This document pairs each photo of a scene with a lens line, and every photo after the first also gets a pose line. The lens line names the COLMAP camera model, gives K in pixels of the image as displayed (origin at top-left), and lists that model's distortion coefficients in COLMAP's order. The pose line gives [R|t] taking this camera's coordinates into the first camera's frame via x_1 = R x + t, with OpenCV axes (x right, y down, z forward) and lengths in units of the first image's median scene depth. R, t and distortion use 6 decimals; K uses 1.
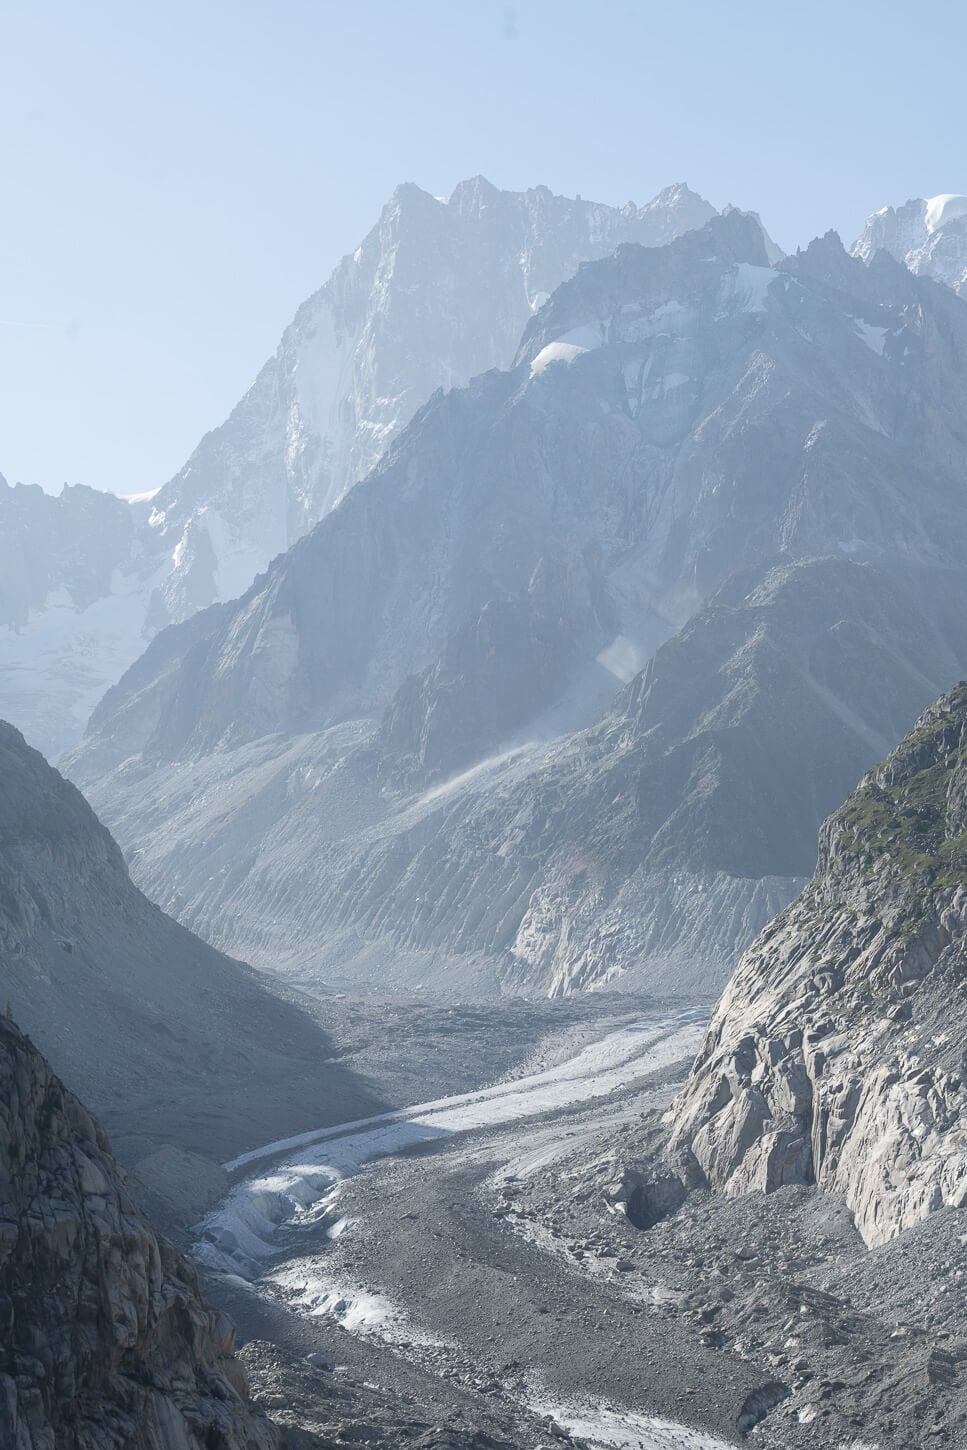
lens RADIAL K [[3671.8, 0, 487.9], [0, 3671.8, 740.5], [0, 0, 1]] dist [0.240676, 0.039280]
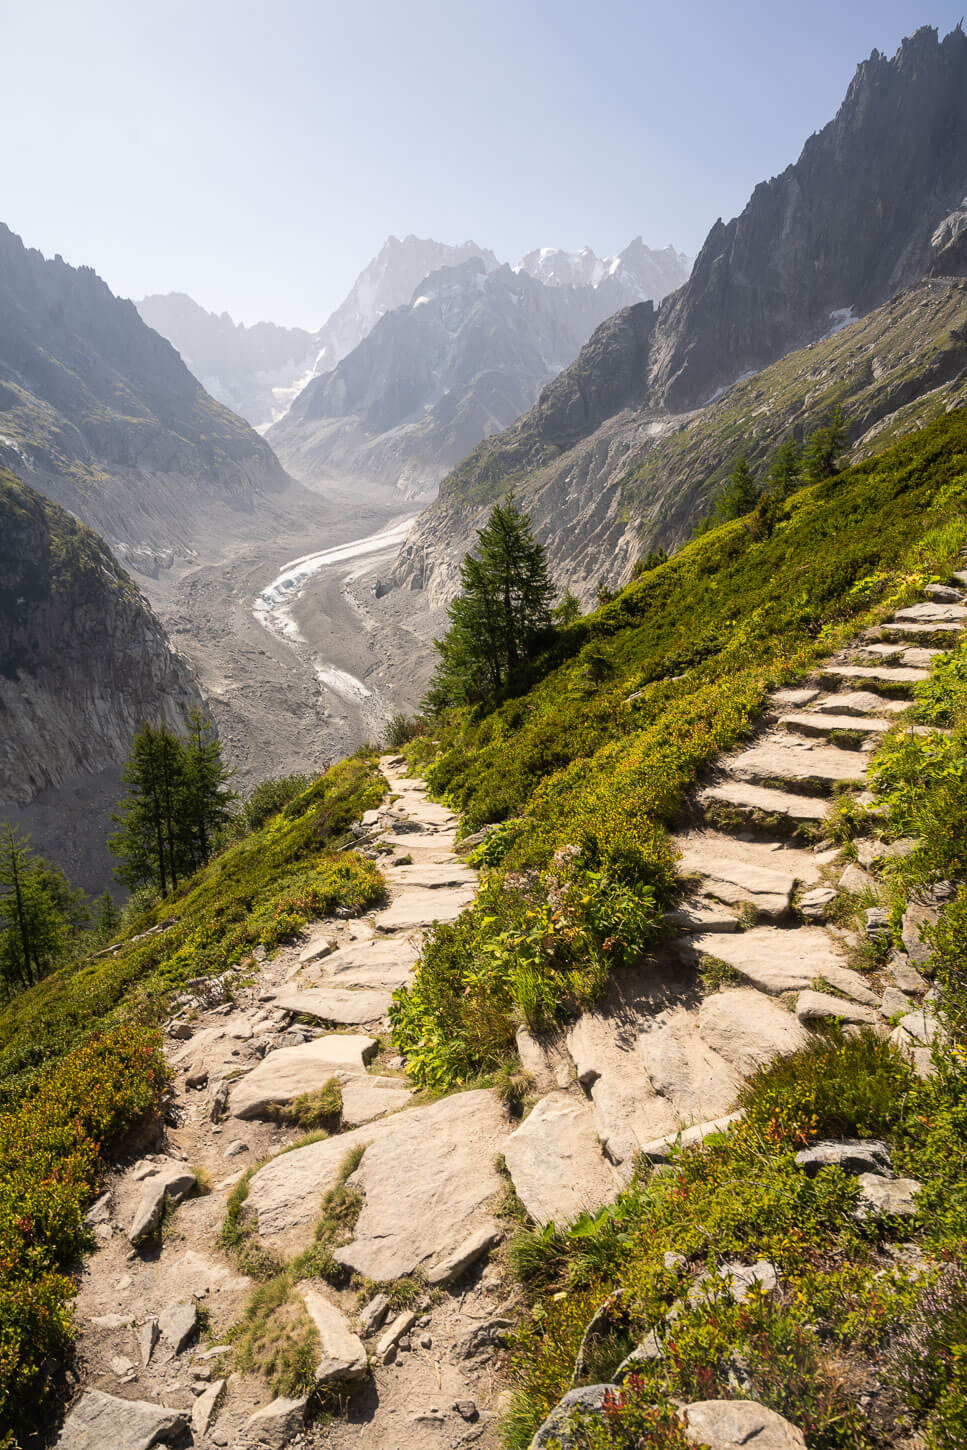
lens RADIAL K [[975.8, 0, 483.5], [0, 975.8, 725.0], [0, 0, 1]] dist [-0.002139, 0.003310]
pose [[0.998538, 0.020009, 0.050206, 0.076958], [-0.035205, 0.945632, 0.323328, -0.053490], [-0.041007, -0.324623, 0.944954, 0.012555]]
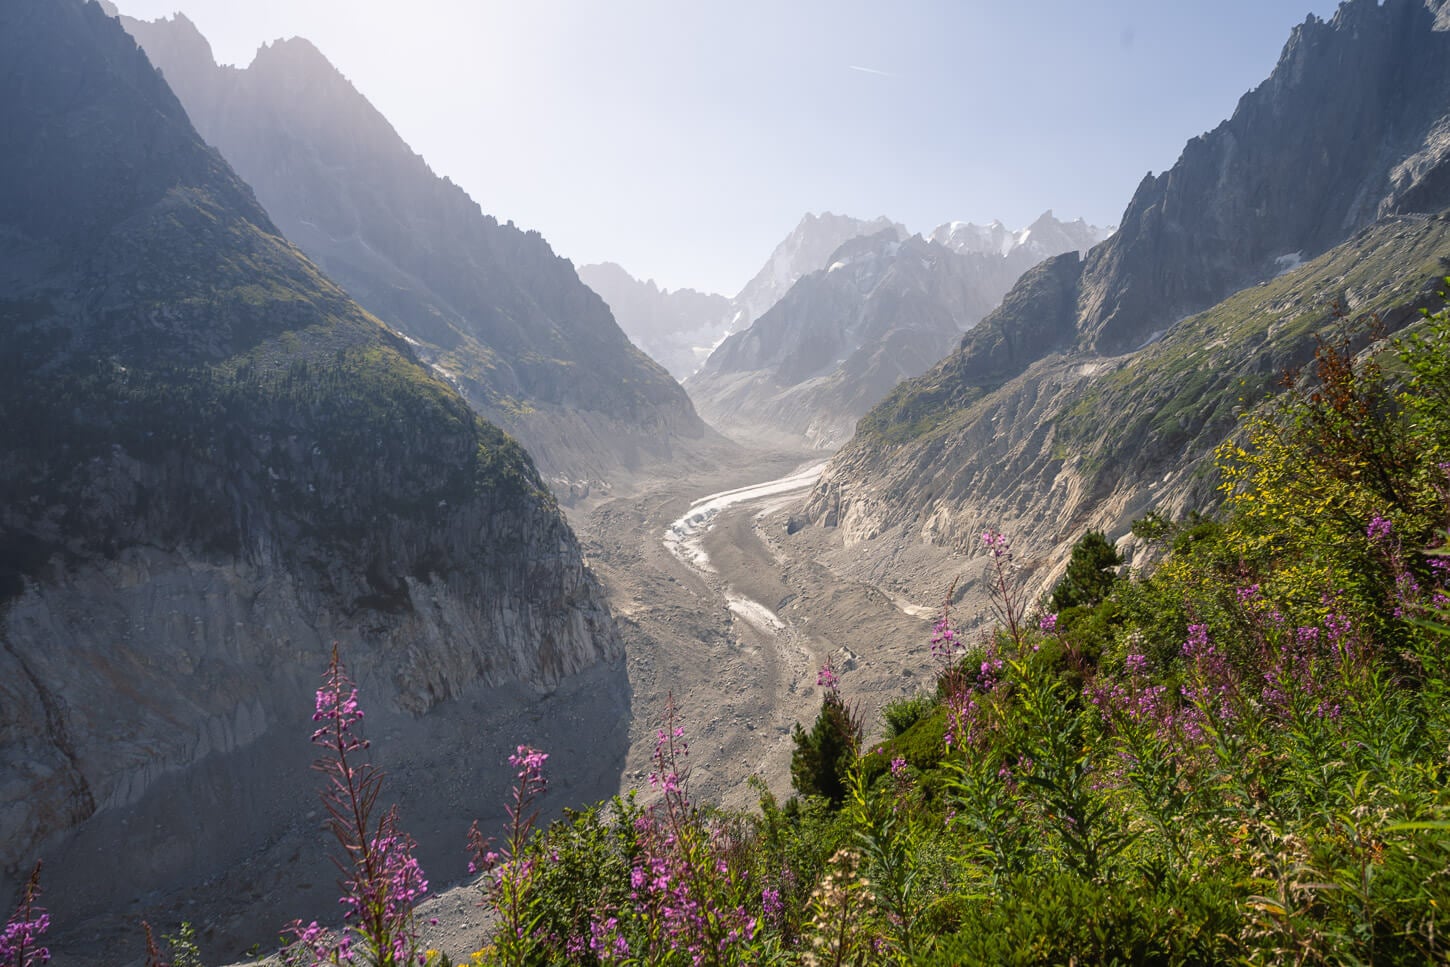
lens RADIAL K [[975.8, 0, 733.4], [0, 975.8, 482.8], [0, 0, 1]] dist [-0.002139, 0.003310]
pose [[0.992566, 0.061240, -0.105174, 0.064051], [-0.047113, 0.990142, 0.131907, -0.031918], [0.112216, -0.125971, 0.985667, 0.041145]]
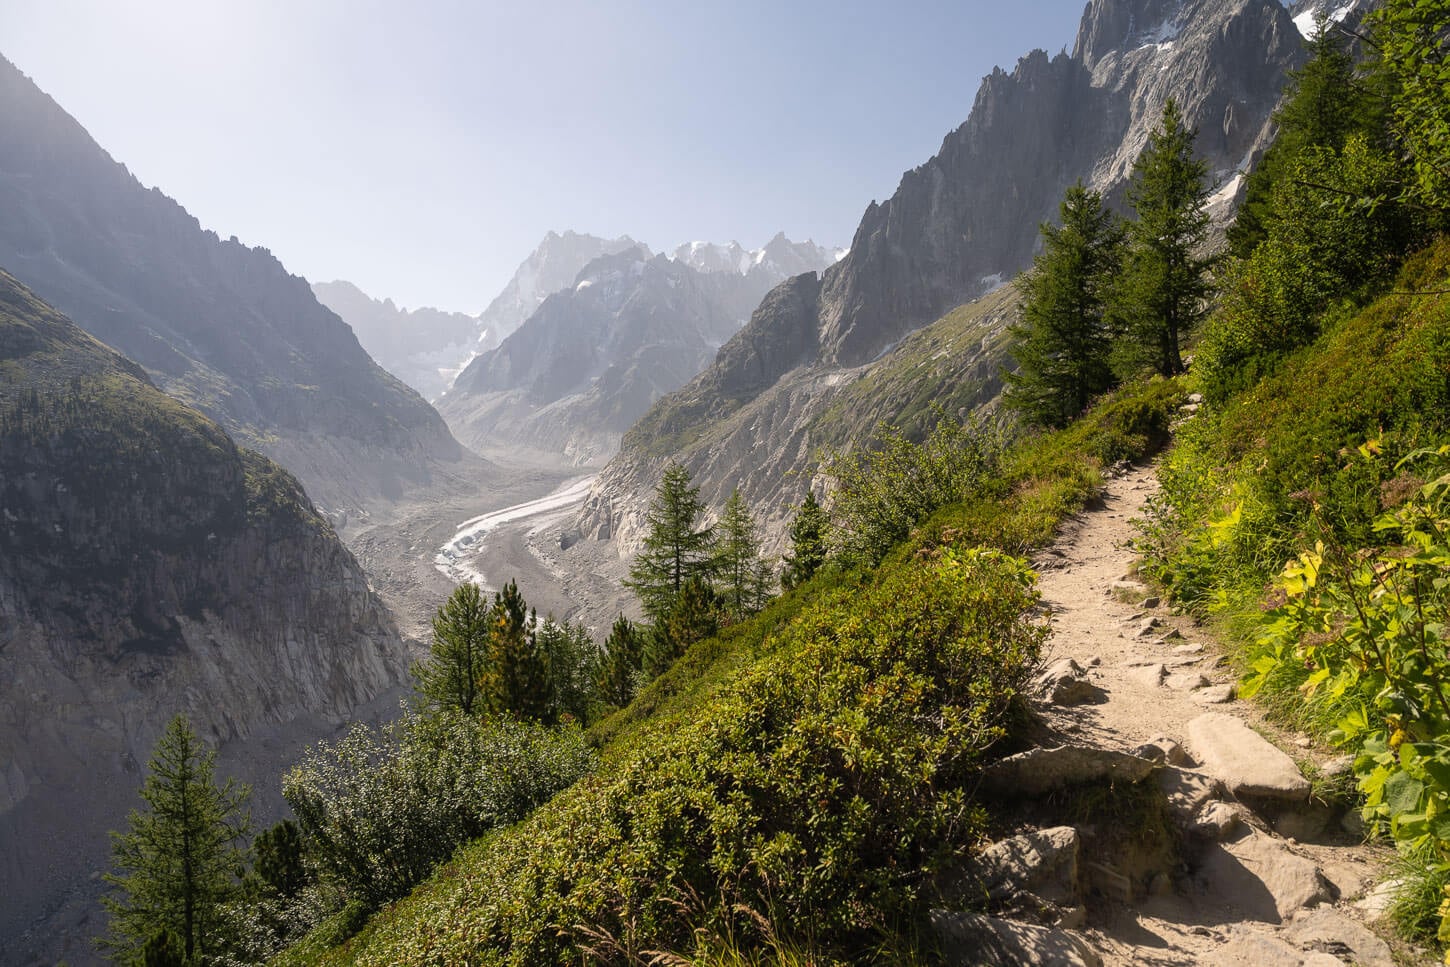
lens RADIAL K [[975.8, 0, 733.4], [0, 975.8, 482.8], [0, 0, 1]] dist [-0.002139, 0.003310]
pose [[0.989244, 0.007670, 0.146076, 0.050314], [-0.023313, 0.994126, 0.105685, -0.030969], [-0.144407, -0.107953, 0.983612, 0.020899]]
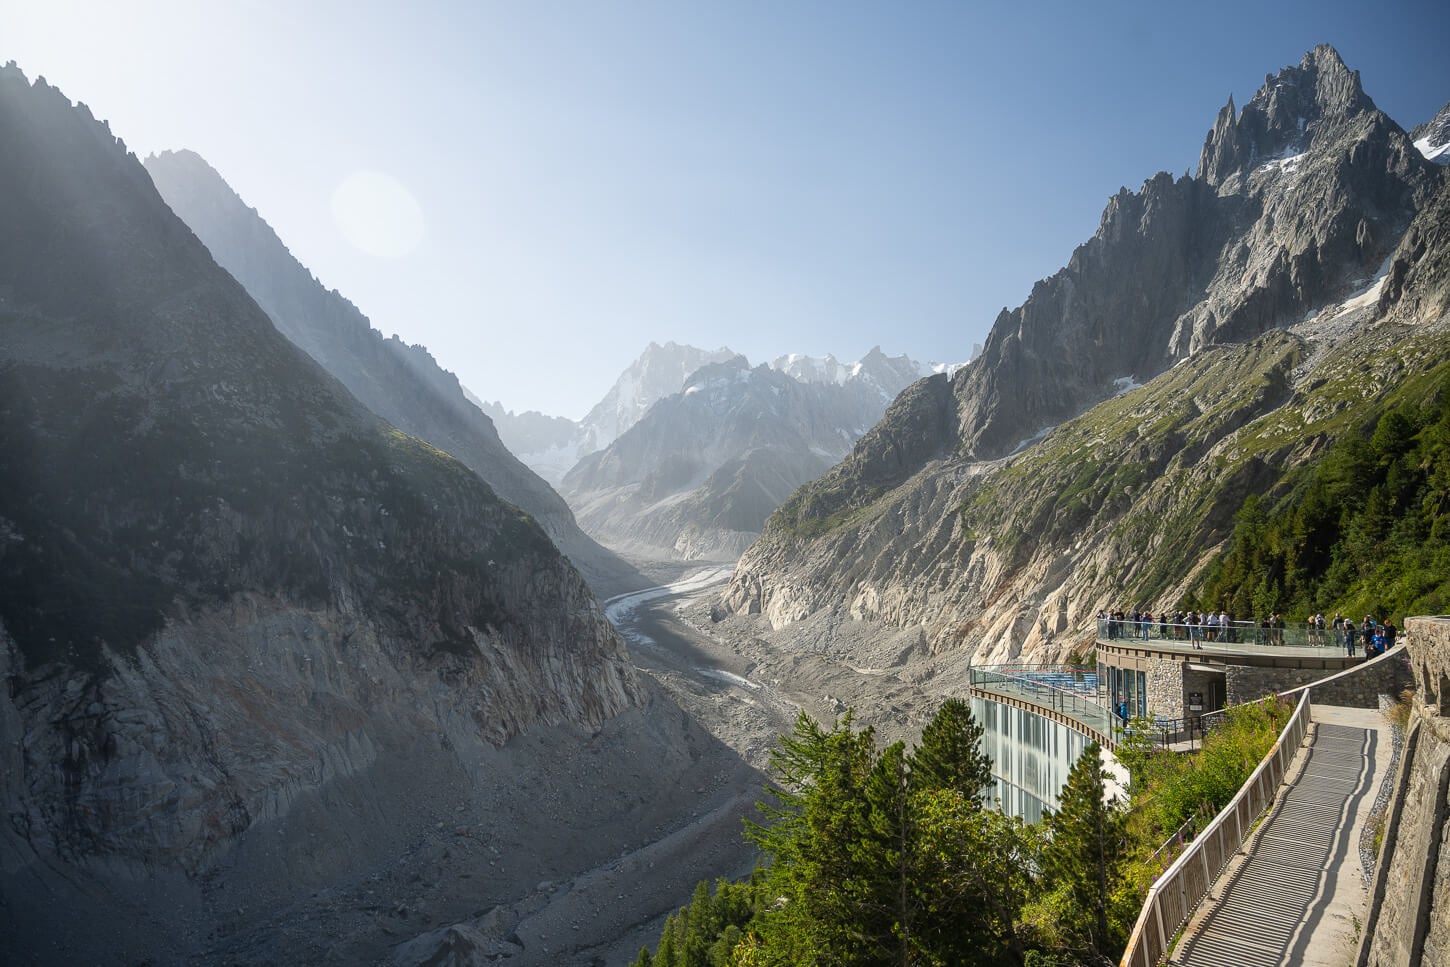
lens RADIAL K [[985.8, 0, 727.9], [0, 985.8, 484.1], [0, 0, 1]] dist [-0.003177, 0.001511]
pose [[0.996328, 0.052562, 0.067587, -0.017374], [-0.052118, 0.998606, -0.008324, -0.003746], [-0.067930, 0.004771, 0.997679, -0.024894]]
